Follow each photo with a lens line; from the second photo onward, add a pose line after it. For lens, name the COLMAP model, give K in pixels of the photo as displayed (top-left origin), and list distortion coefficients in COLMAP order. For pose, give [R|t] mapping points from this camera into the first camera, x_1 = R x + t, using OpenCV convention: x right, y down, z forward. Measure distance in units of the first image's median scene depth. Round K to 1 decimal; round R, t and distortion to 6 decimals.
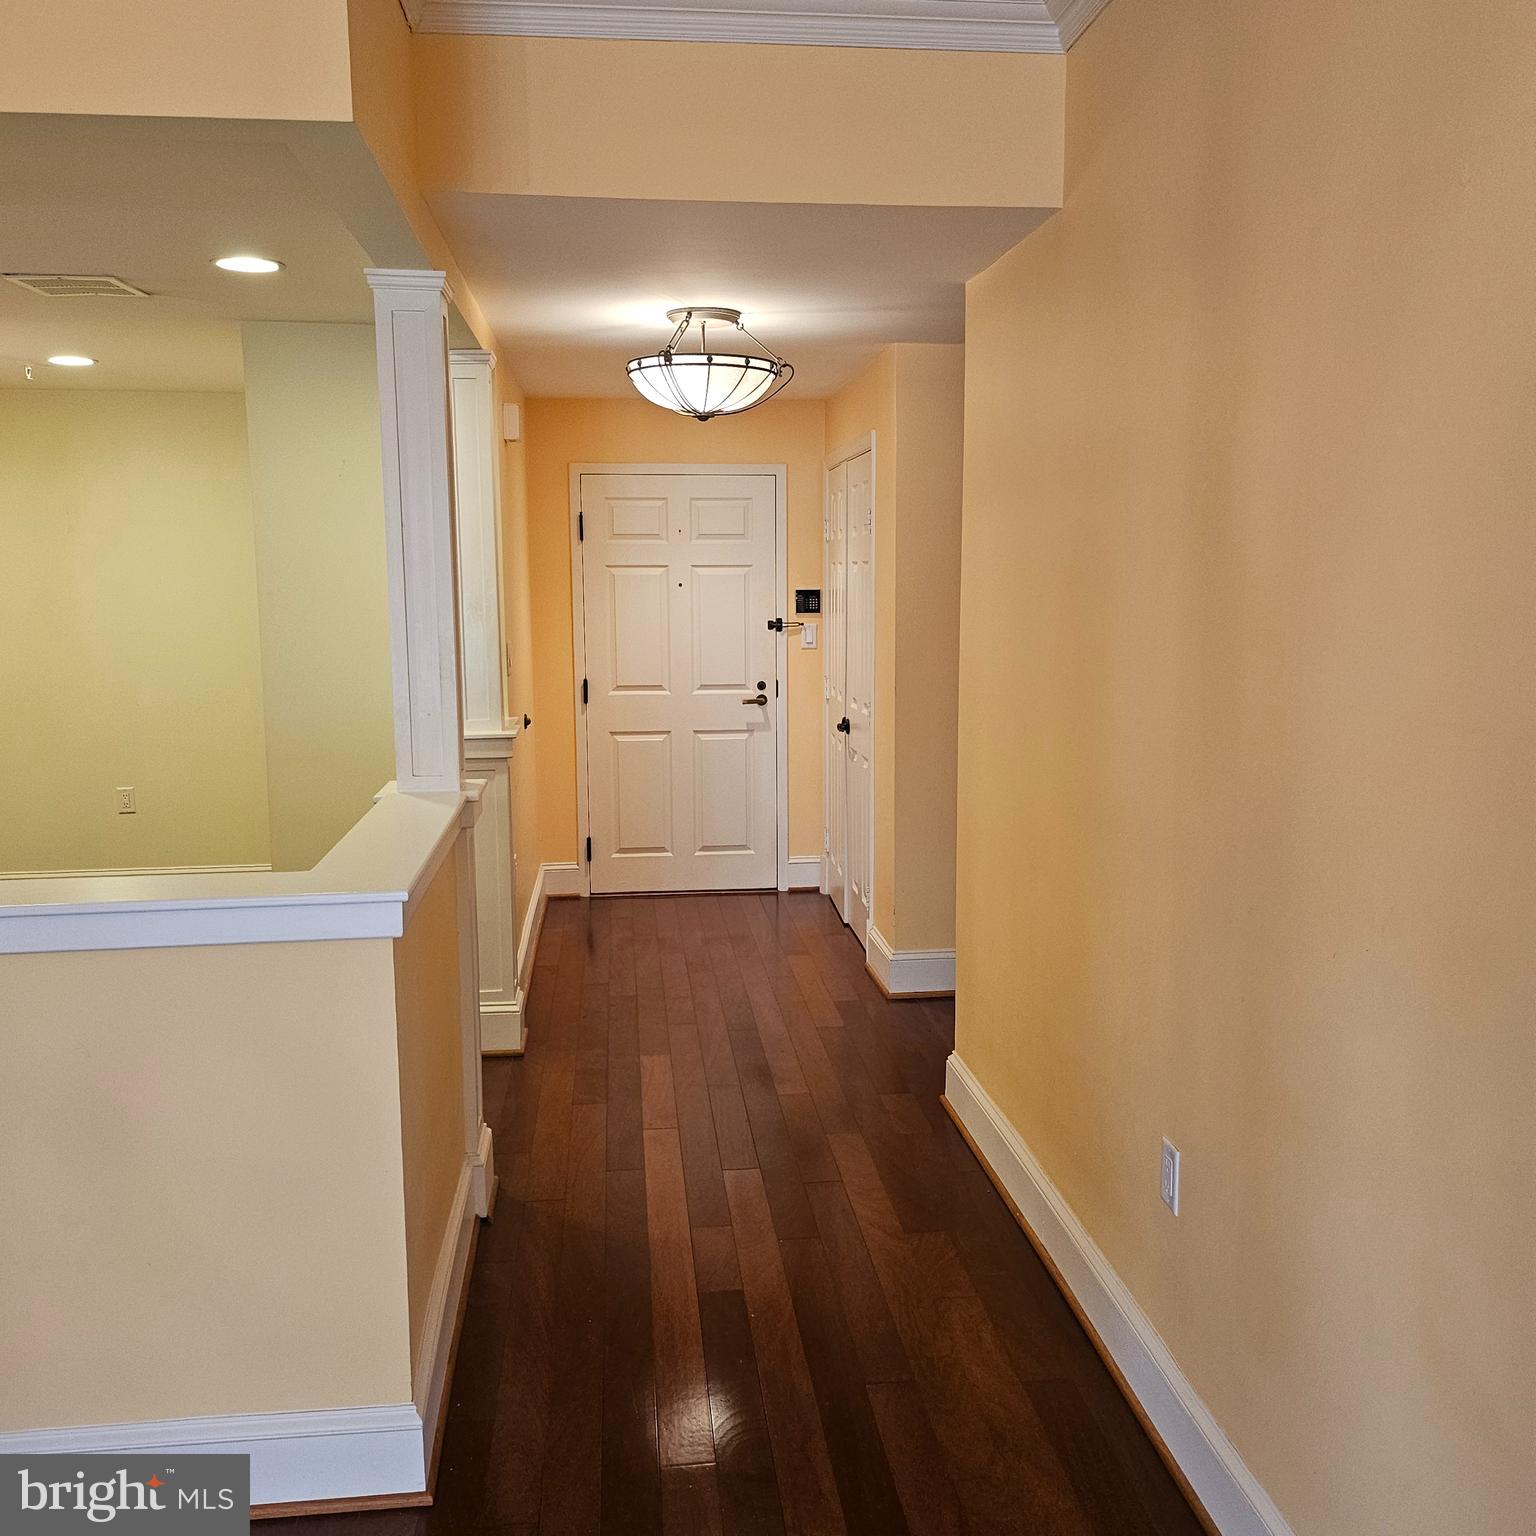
lens RADIAL K [[1505.1, 0, 766.1], [0, 1505.1, 769.4], [0, 0, 1]] dist [0.077347, 0.000000]
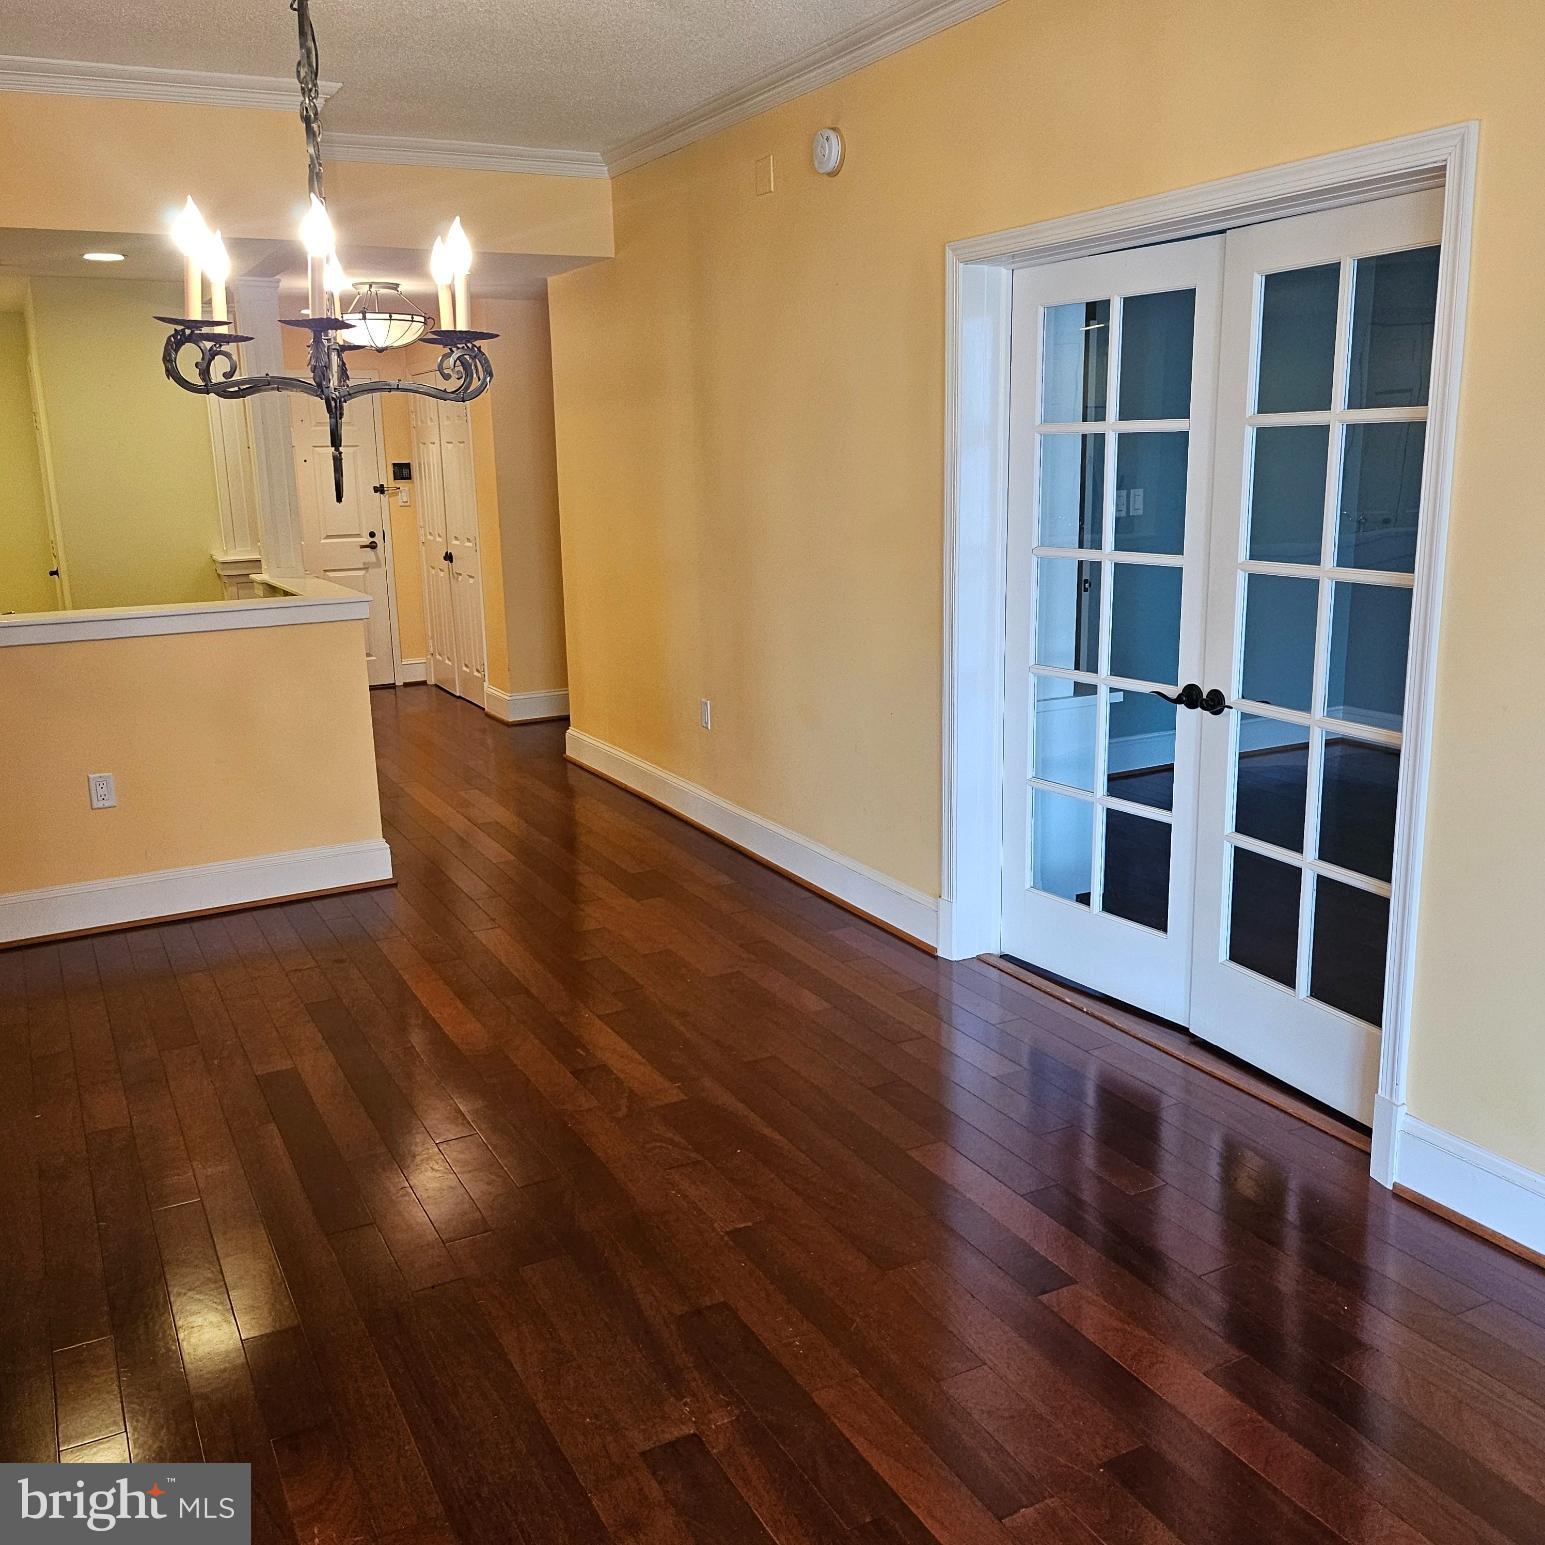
lens RADIAL K [[1455.7, 0, 773.9], [0, 1455.7, 770.3], [0, 0, 1]] dist [0.025494, 0.000000]
pose [[0.932679, -0.093798, 0.348298, -0.145662], [0.063976, 0.993305, 0.096185, 0.053323], [-0.354989, -0.067427, 0.932436, -0.384275]]
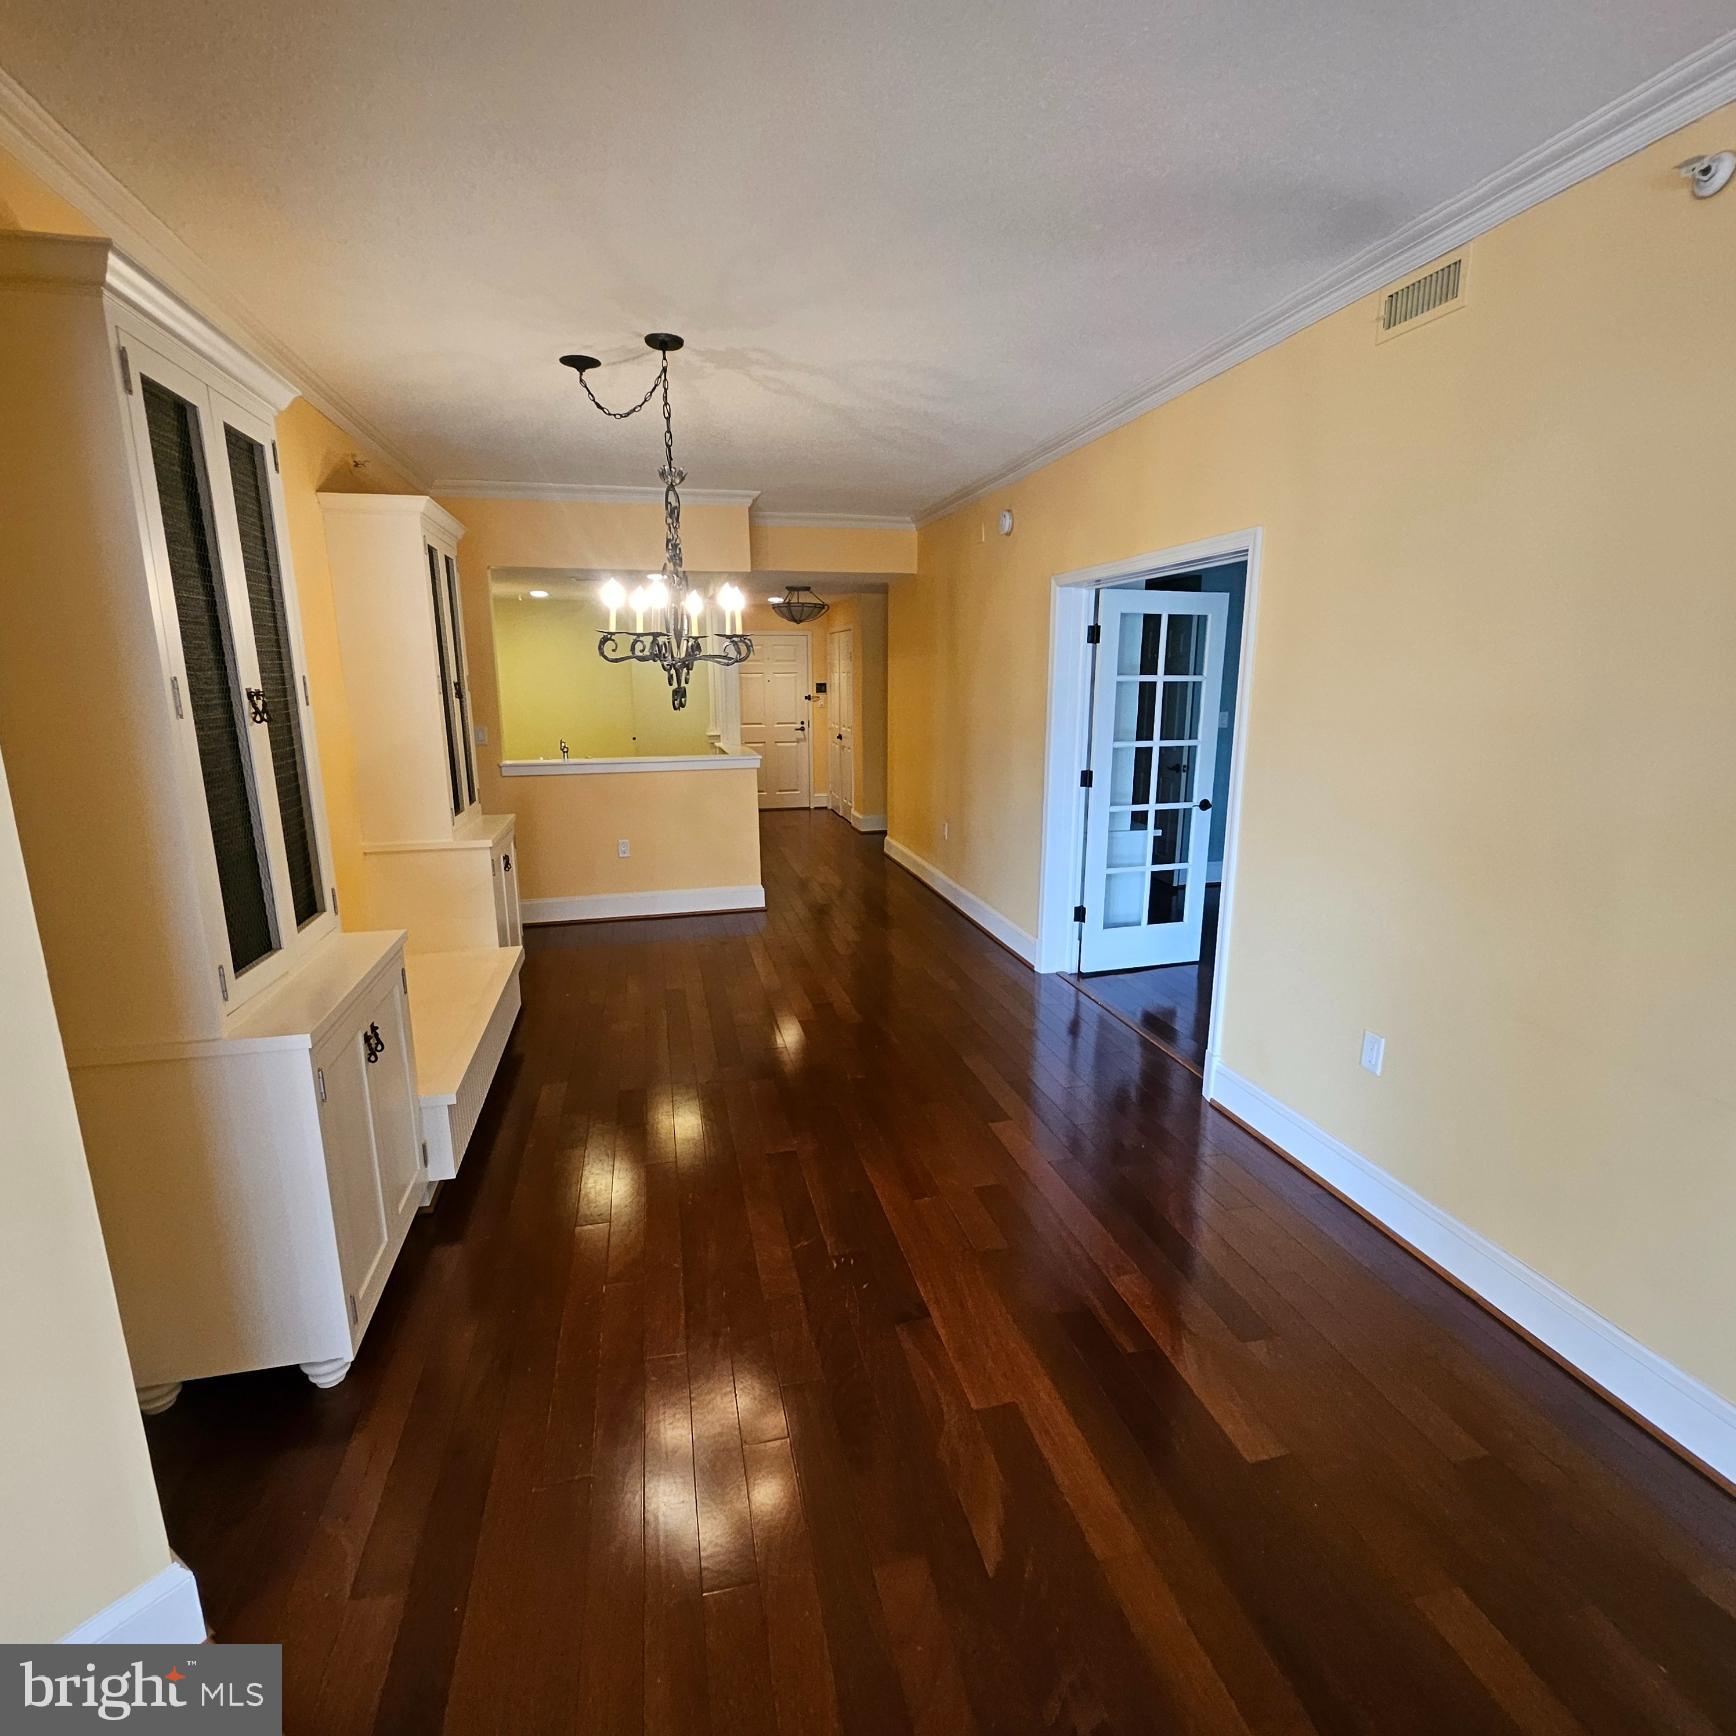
lens RADIAL K [[917.5, 0, 866.5], [0, 917.5, 868.1], [0, 0, 1]] dist [-0.004674, 0.001002]
pose [[0.992453, -0.022471, 0.120552, -0.084663], [0.012831, 0.996700, 0.080150, 0.060696], [-0.121955, -0.077998, 0.989466, -0.497412]]
